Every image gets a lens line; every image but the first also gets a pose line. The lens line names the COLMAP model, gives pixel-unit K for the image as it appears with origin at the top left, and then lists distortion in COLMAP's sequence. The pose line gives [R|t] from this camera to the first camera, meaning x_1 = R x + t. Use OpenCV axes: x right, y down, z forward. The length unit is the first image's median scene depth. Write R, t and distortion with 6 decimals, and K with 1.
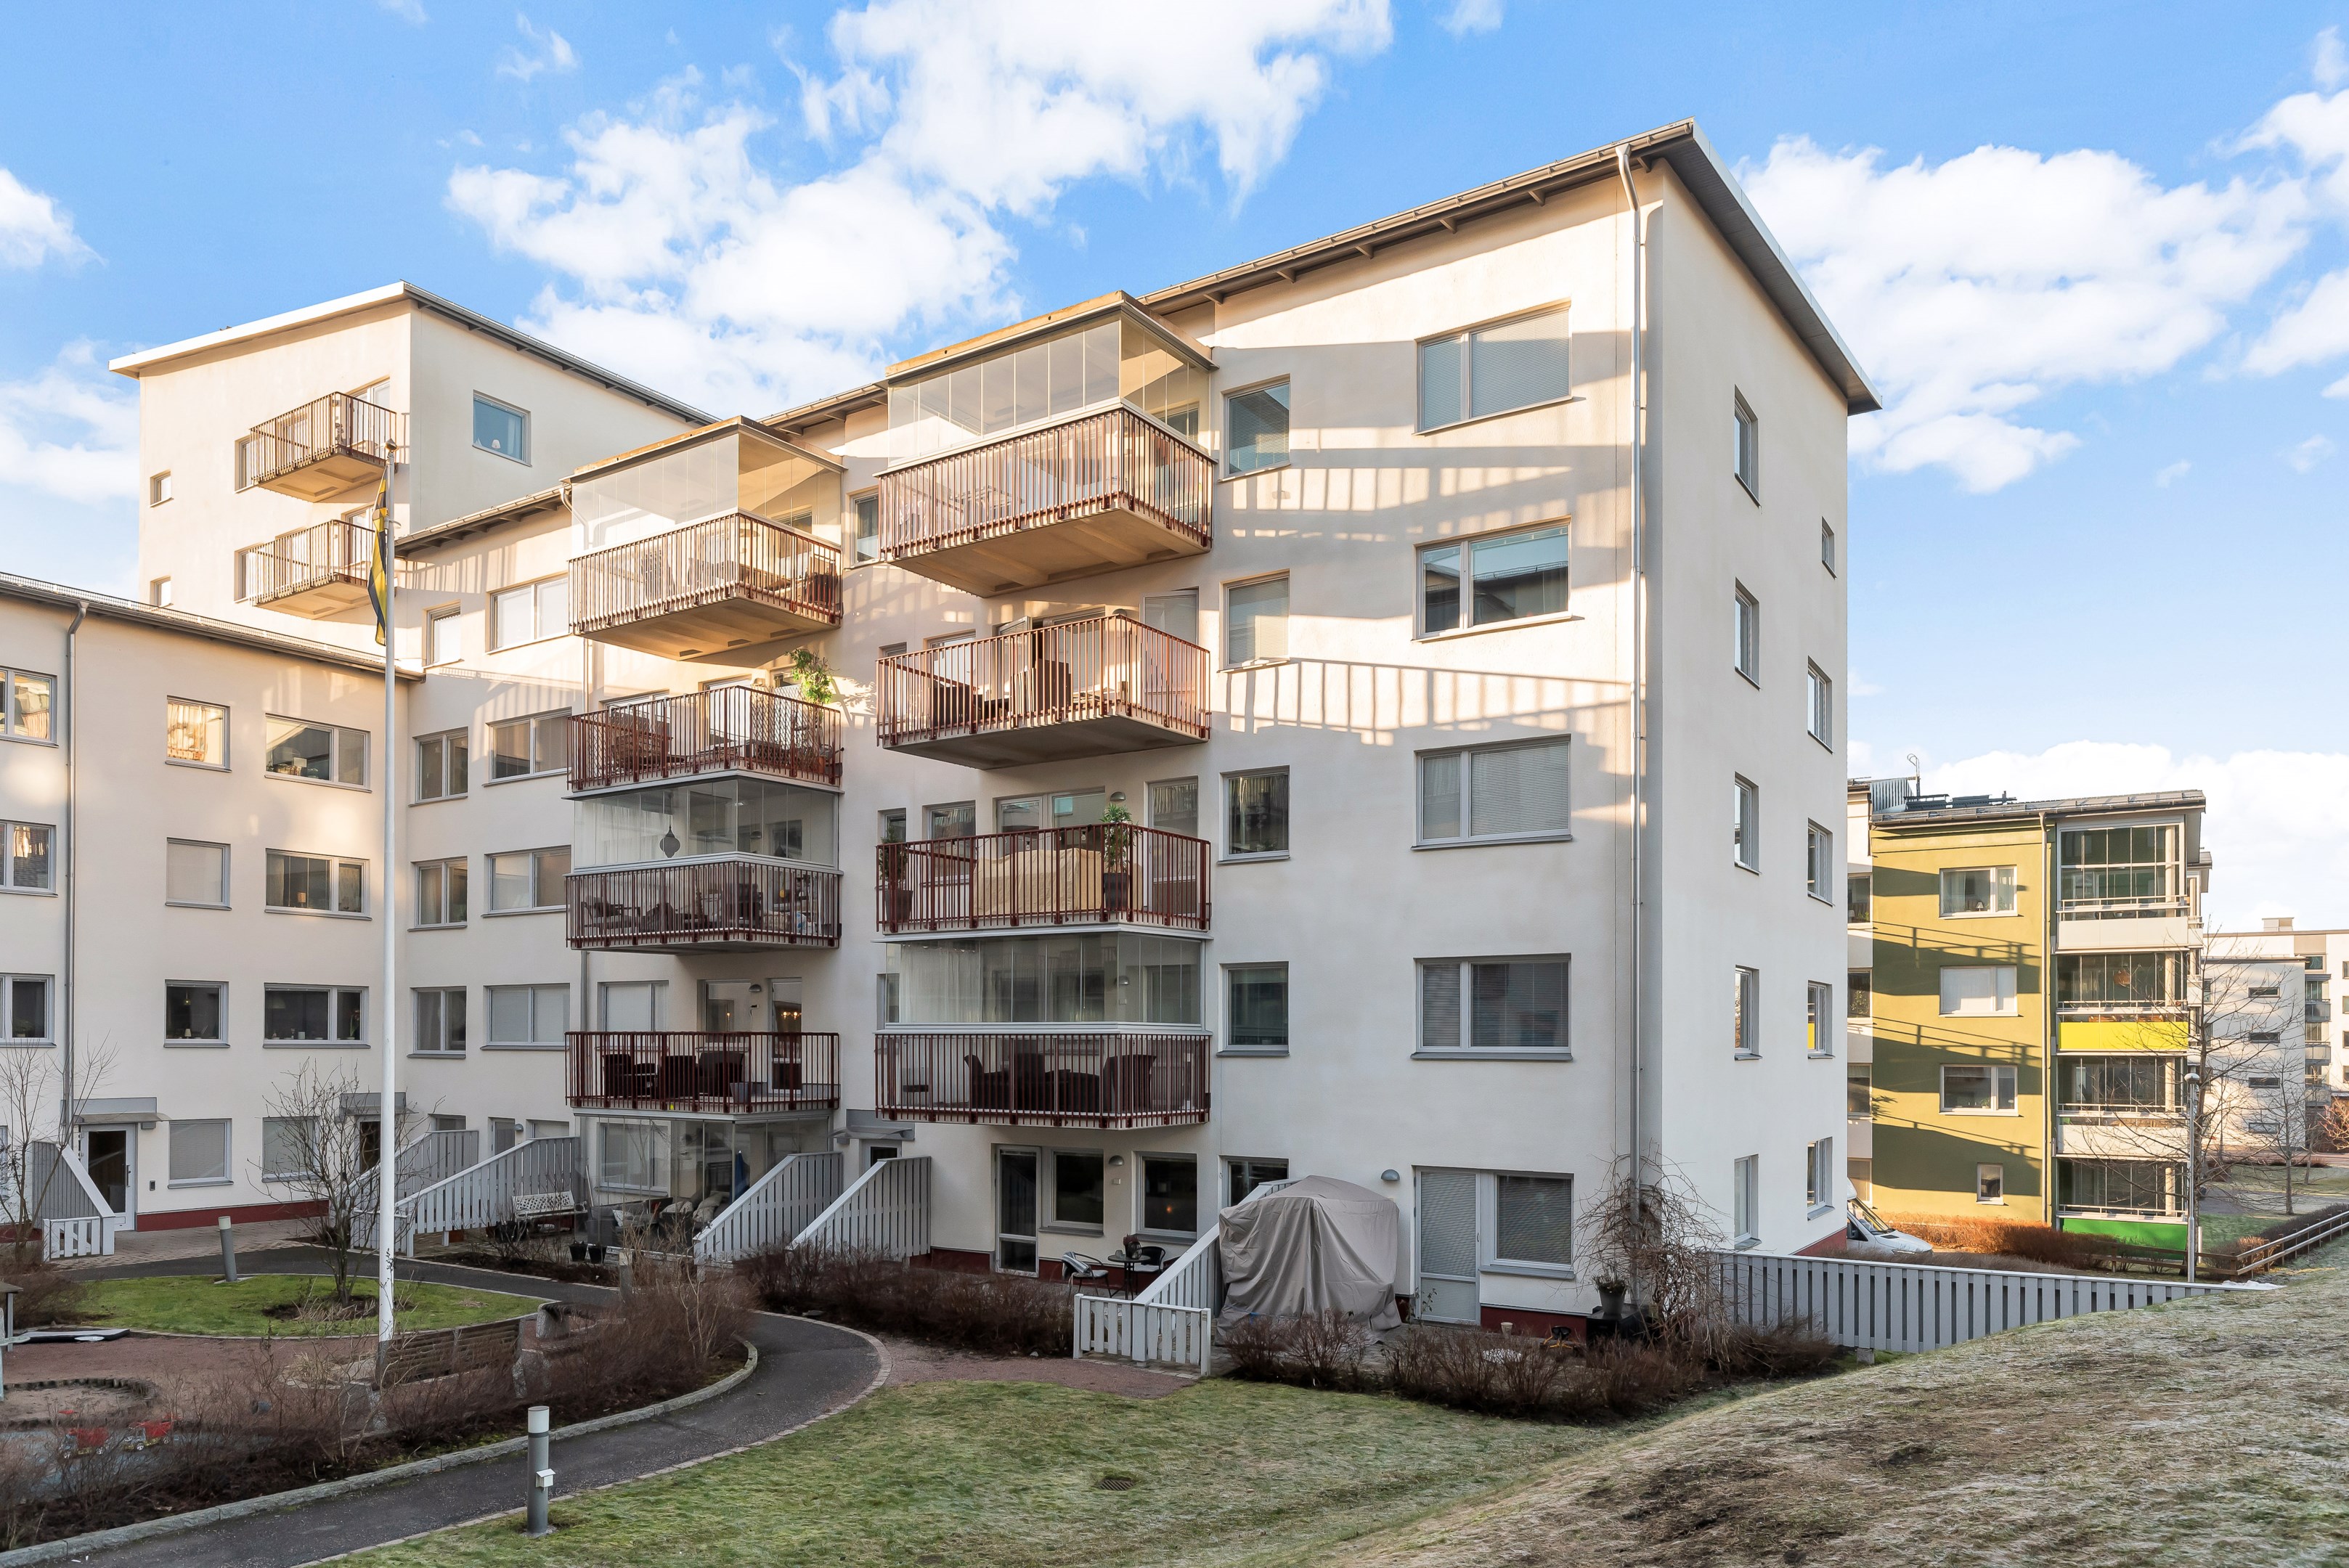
lens RADIAL K [[1516.1, 0, 1185.6], [0, 1516.1, 780.2], [0, 0, 1]] dist [-0.001612, 0.000184]
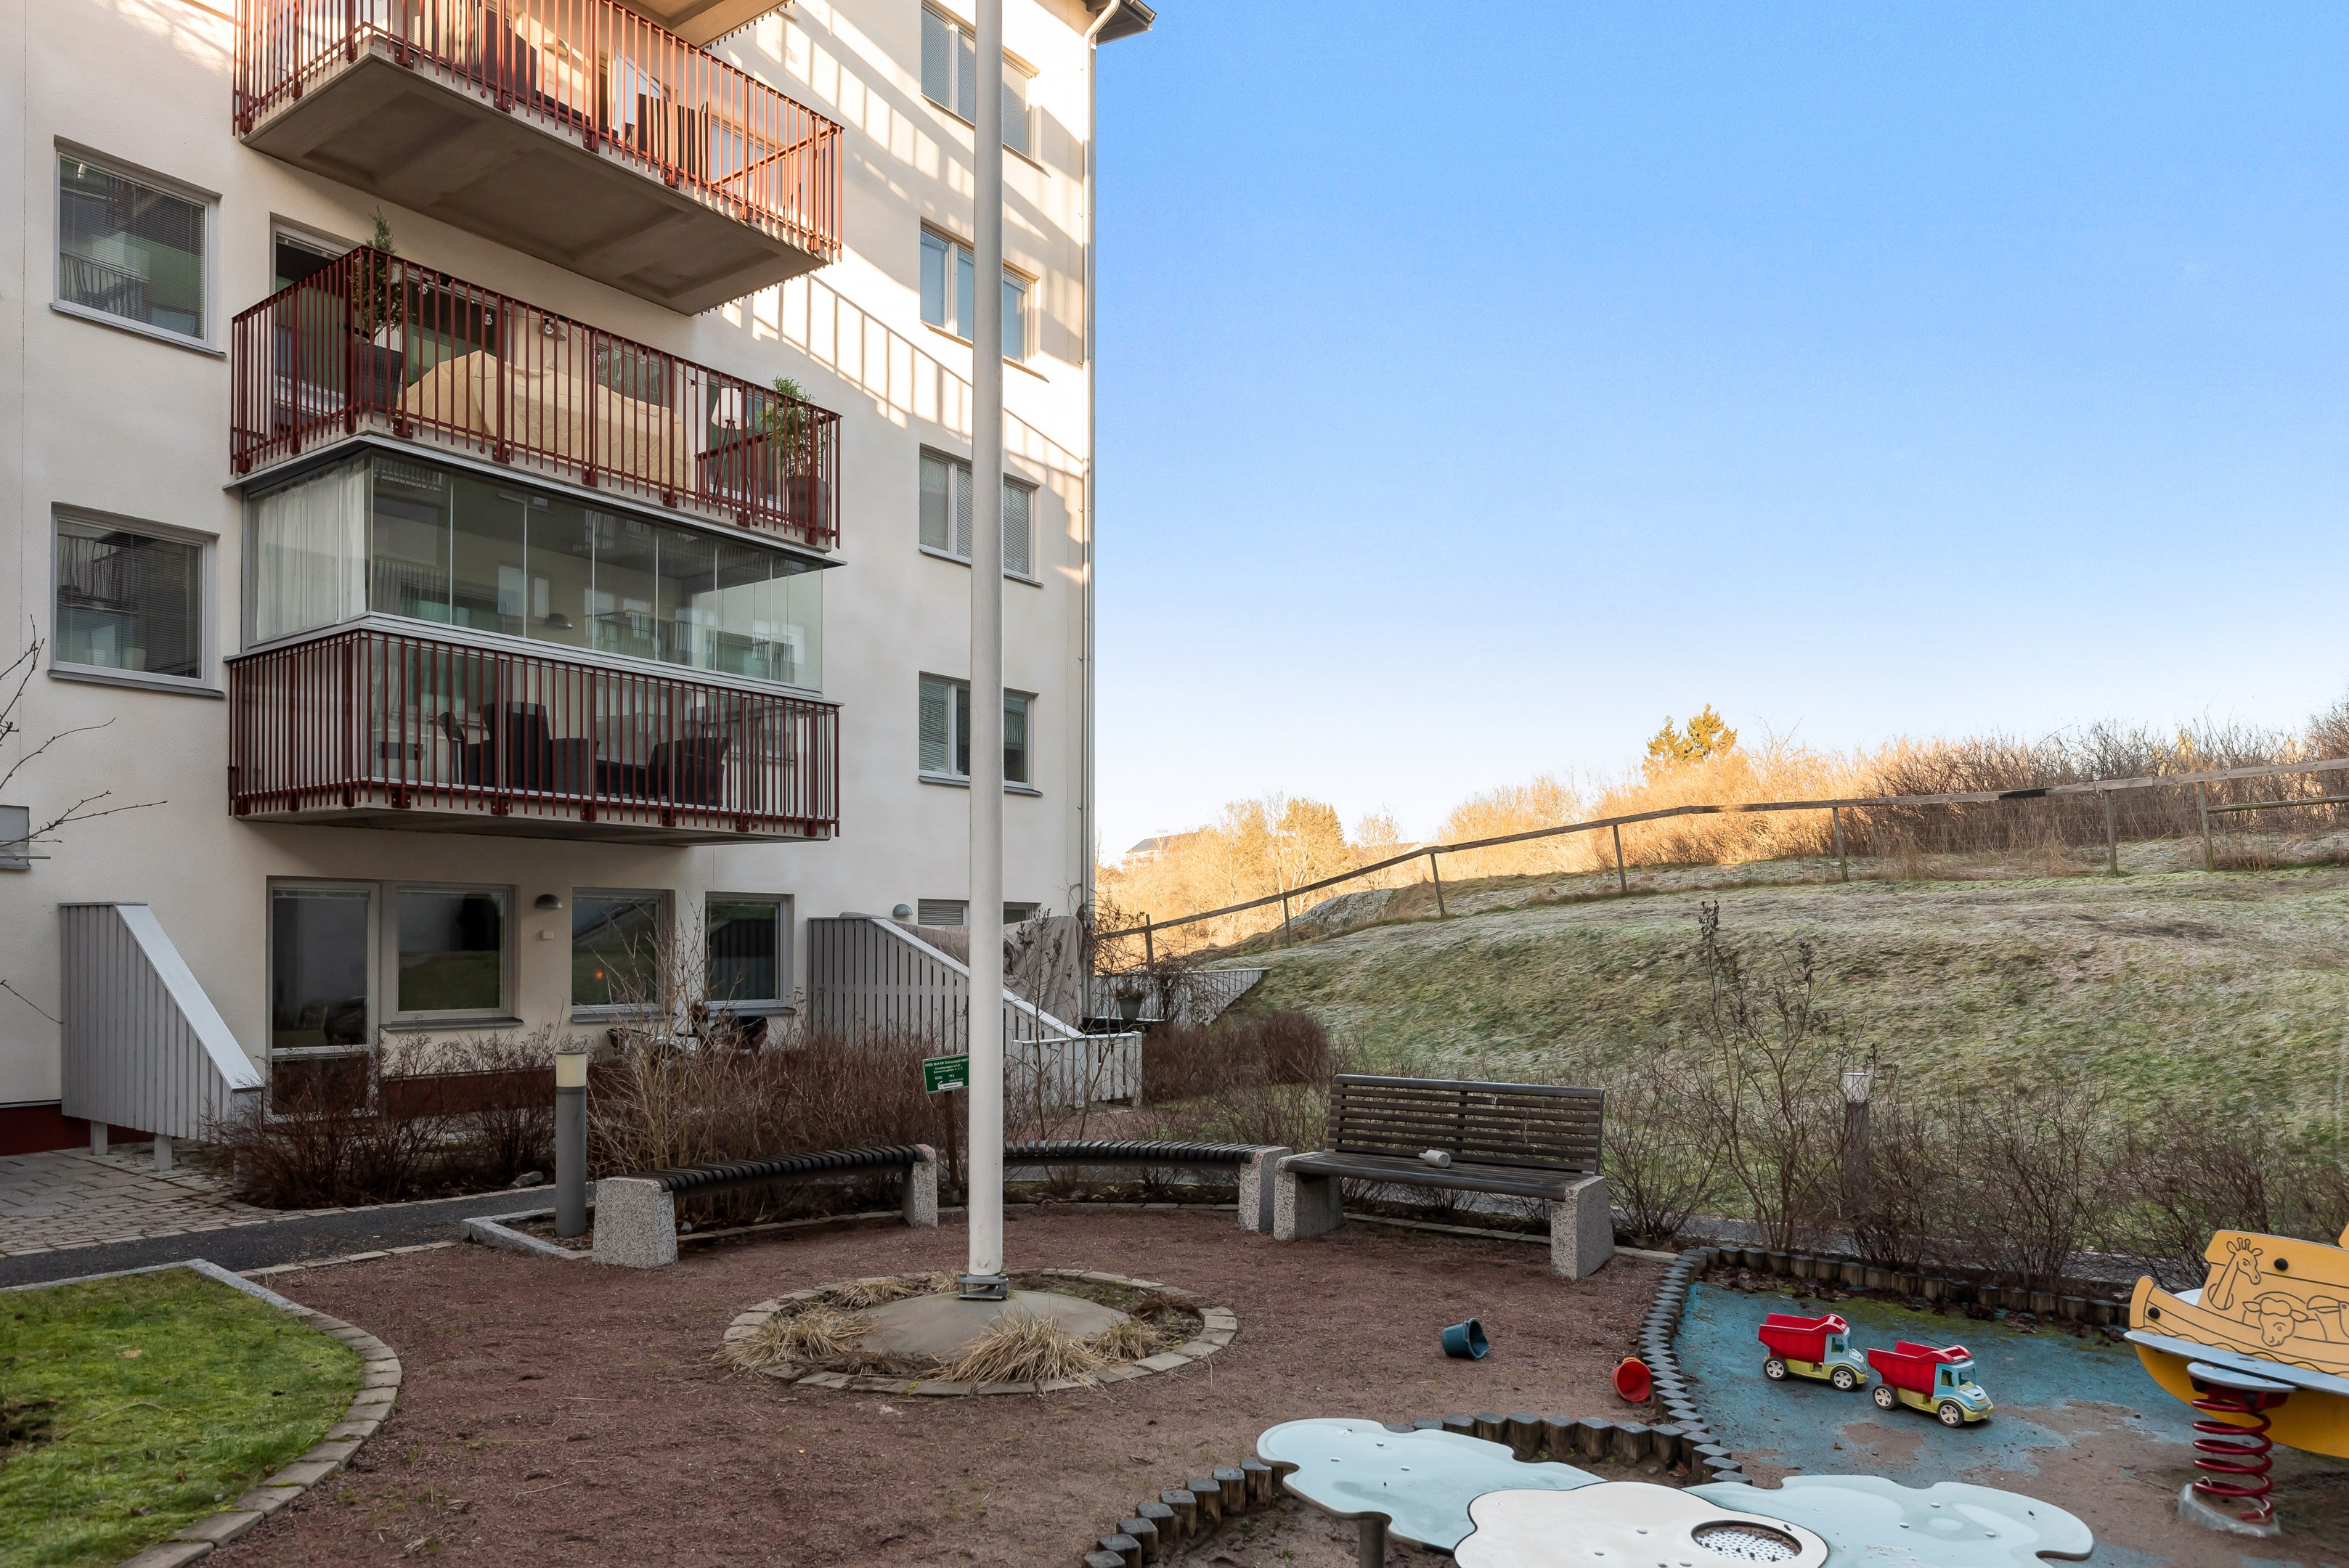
lens RADIAL K [[1516.1, 0, 1185.6], [0, 1516.1, 780.2], [0, 0, 1]] dist [-0.001612, 0.000184]
pose [[0.053361, 0.122518, 0.991031, -0.689358], [-0.141864, 0.983308, -0.113925, 0.250698], [-0.988447, -0.134513, 0.069852, 0.750322]]
